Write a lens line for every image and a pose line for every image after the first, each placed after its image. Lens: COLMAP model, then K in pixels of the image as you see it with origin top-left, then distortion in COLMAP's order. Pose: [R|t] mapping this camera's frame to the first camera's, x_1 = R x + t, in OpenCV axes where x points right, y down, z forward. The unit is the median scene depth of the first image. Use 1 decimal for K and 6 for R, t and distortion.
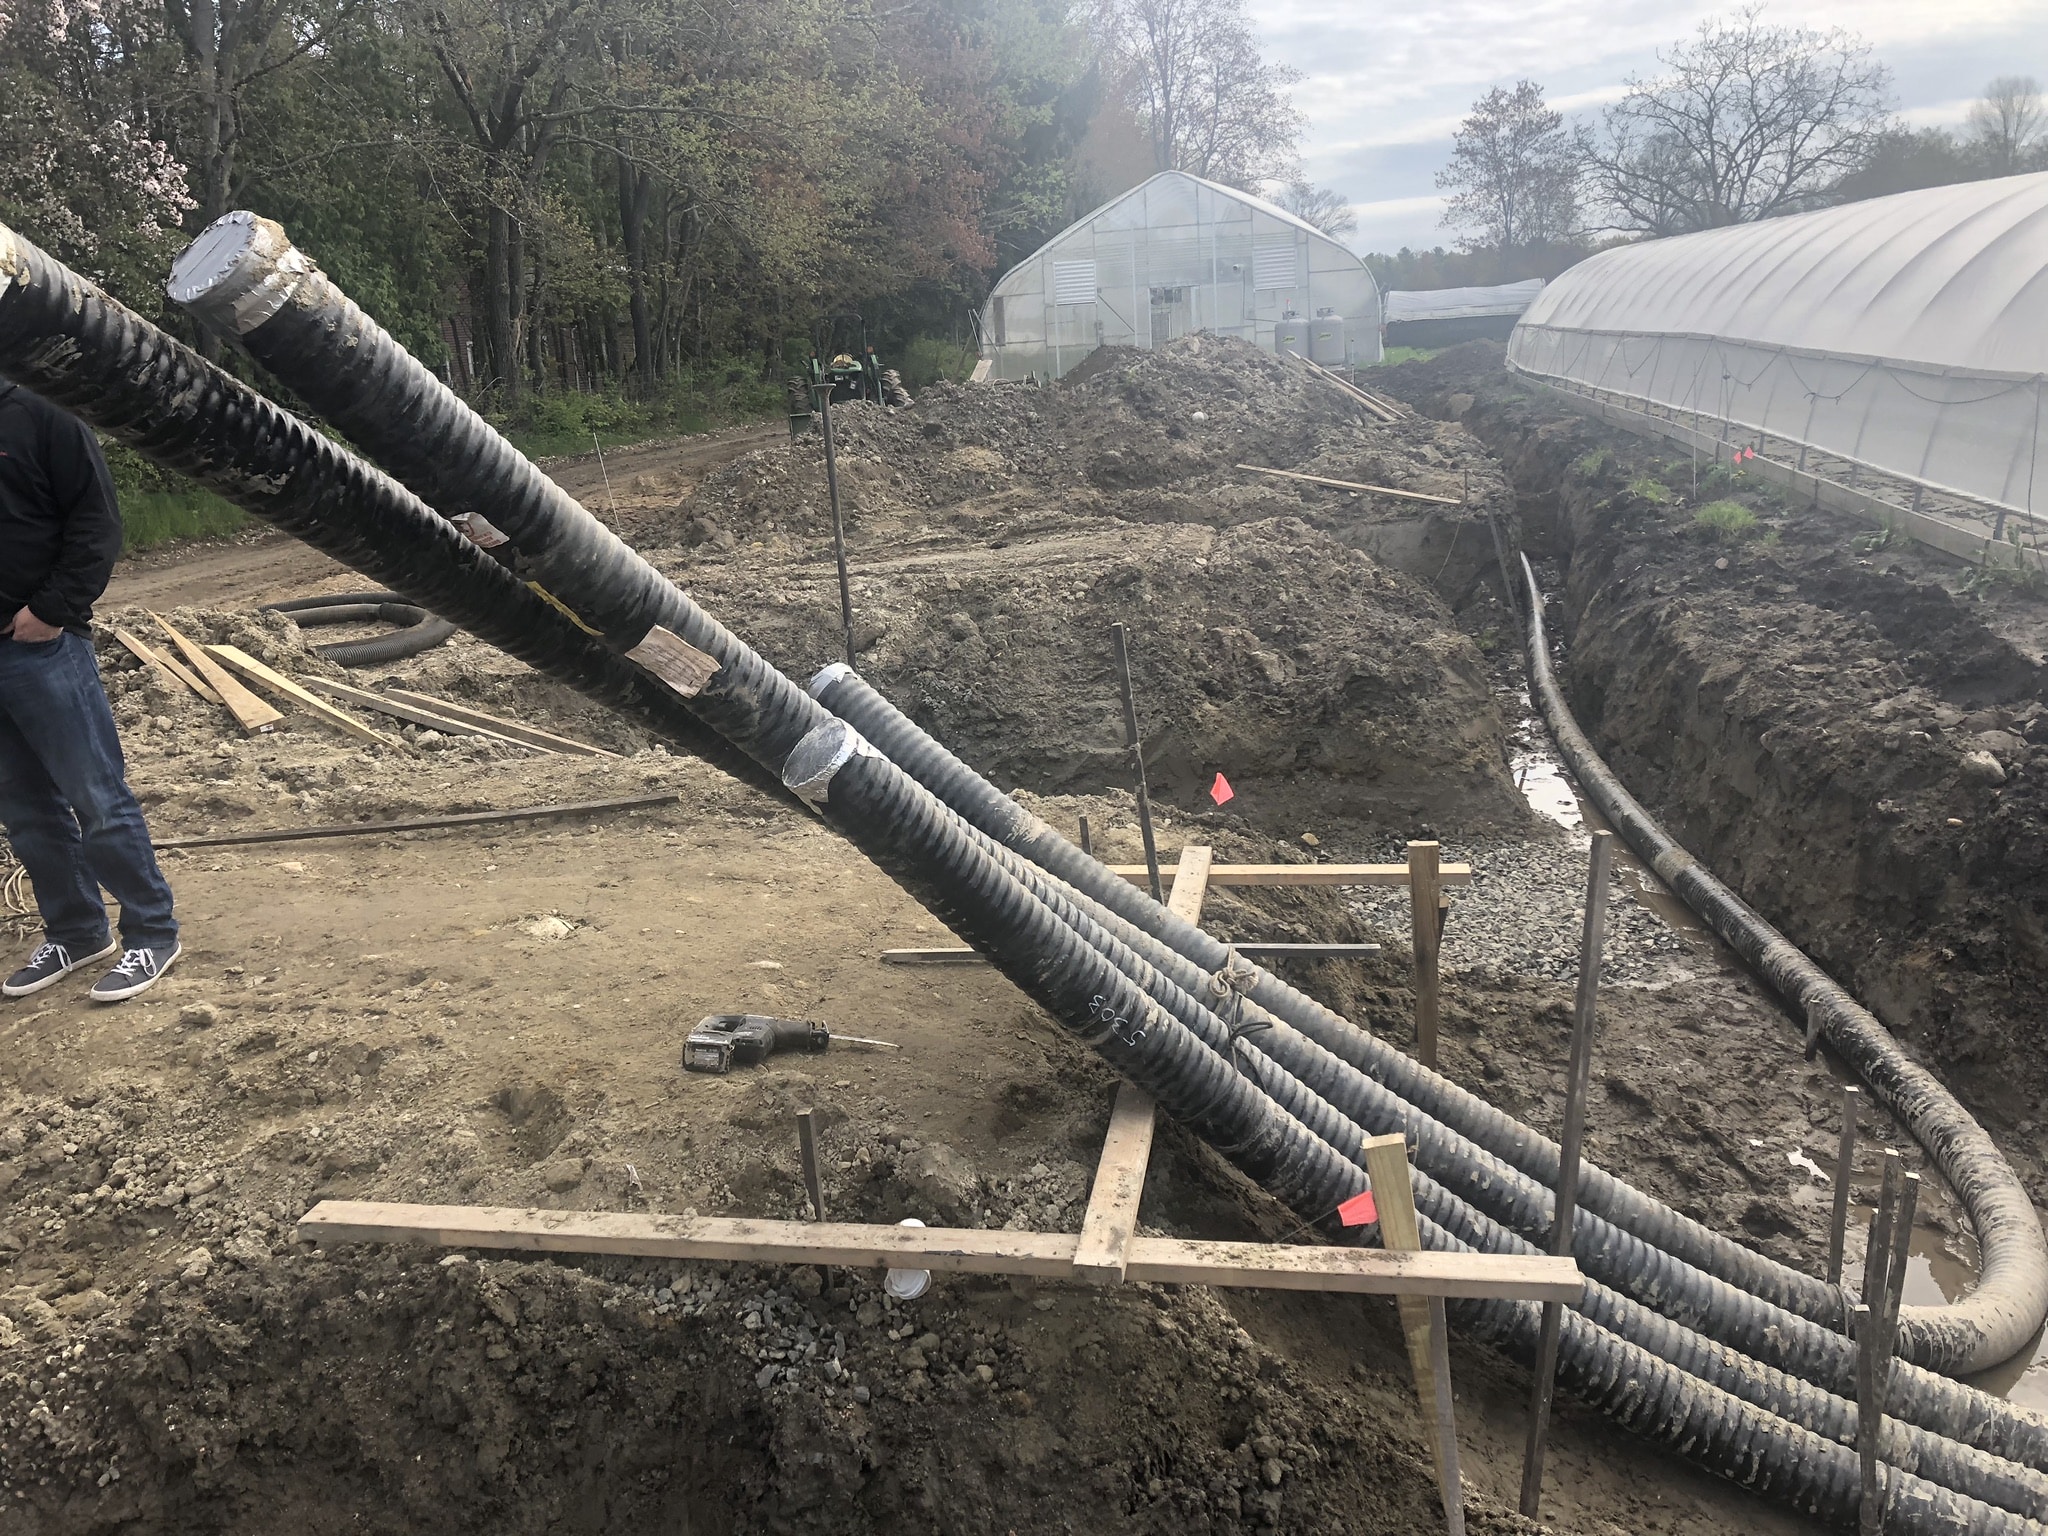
lens RADIAL K [[1666.6, 0, 1020.5], [0, 1666.6, 738.1], [0, 0, 1]] dist [0.044572, -0.051387]
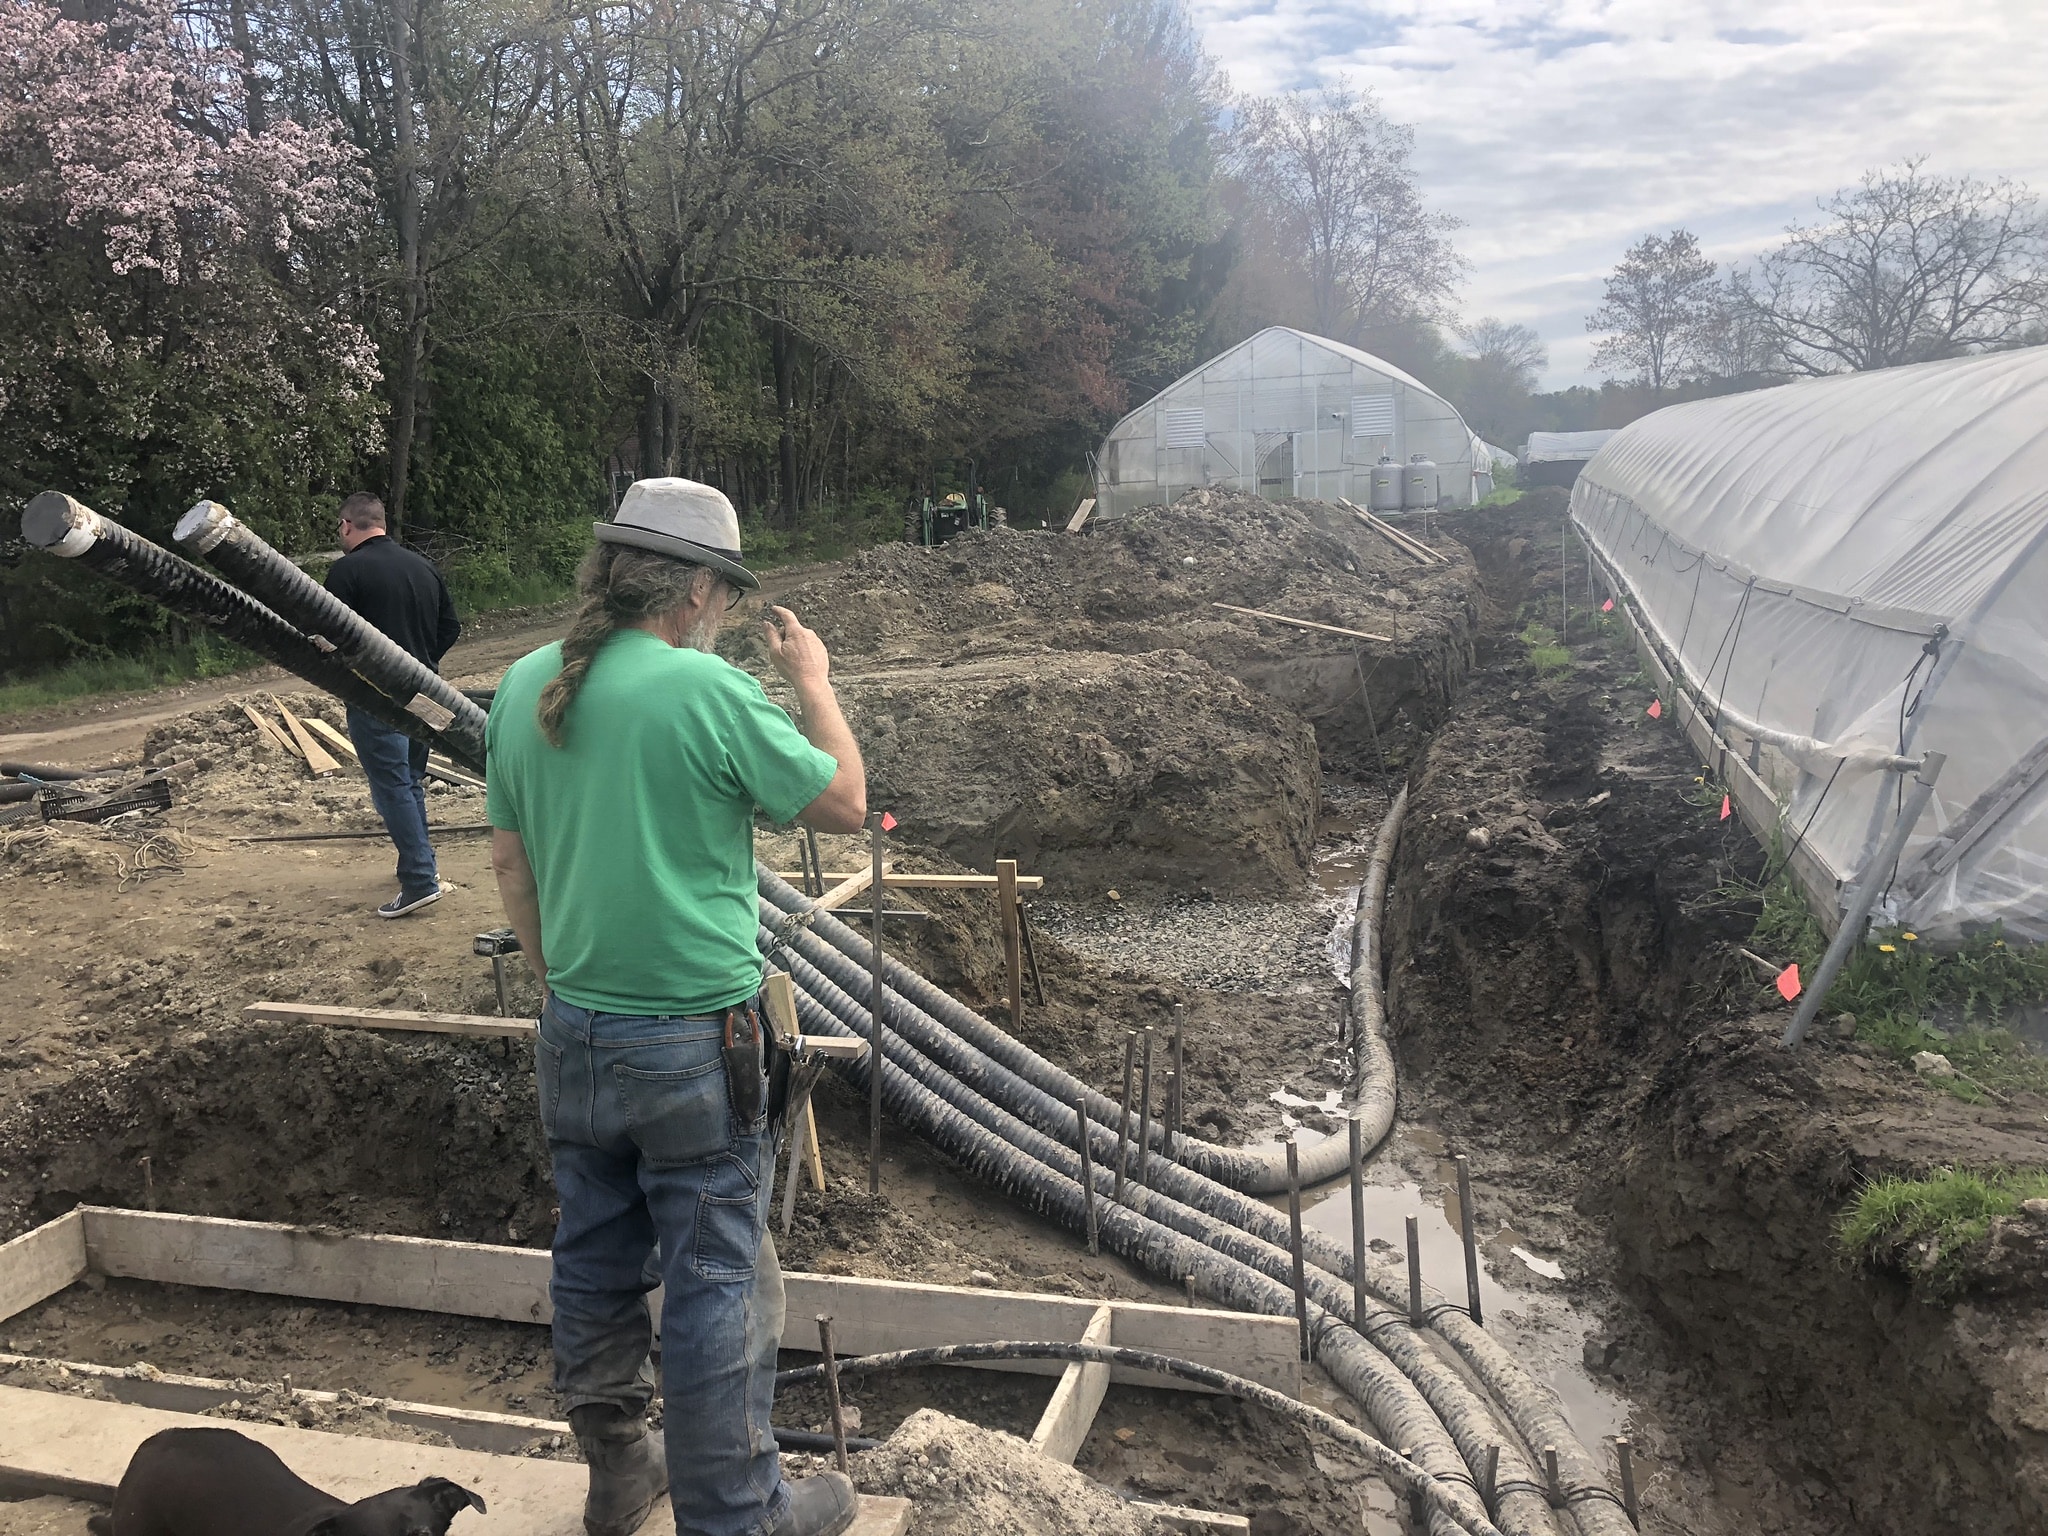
lens RADIAL K [[1778.7, 0, 1093.3], [0, 1778.7, 764.2], [0, 0, 1]] dist [0.084438, -0.162521]
pose [[0.993386, 0.032403, -0.110157, 0.282775], [-0.039170, 0.997440, -0.059831, 0.039159], [0.107936, 0.063750, 0.992112, -0.352896]]
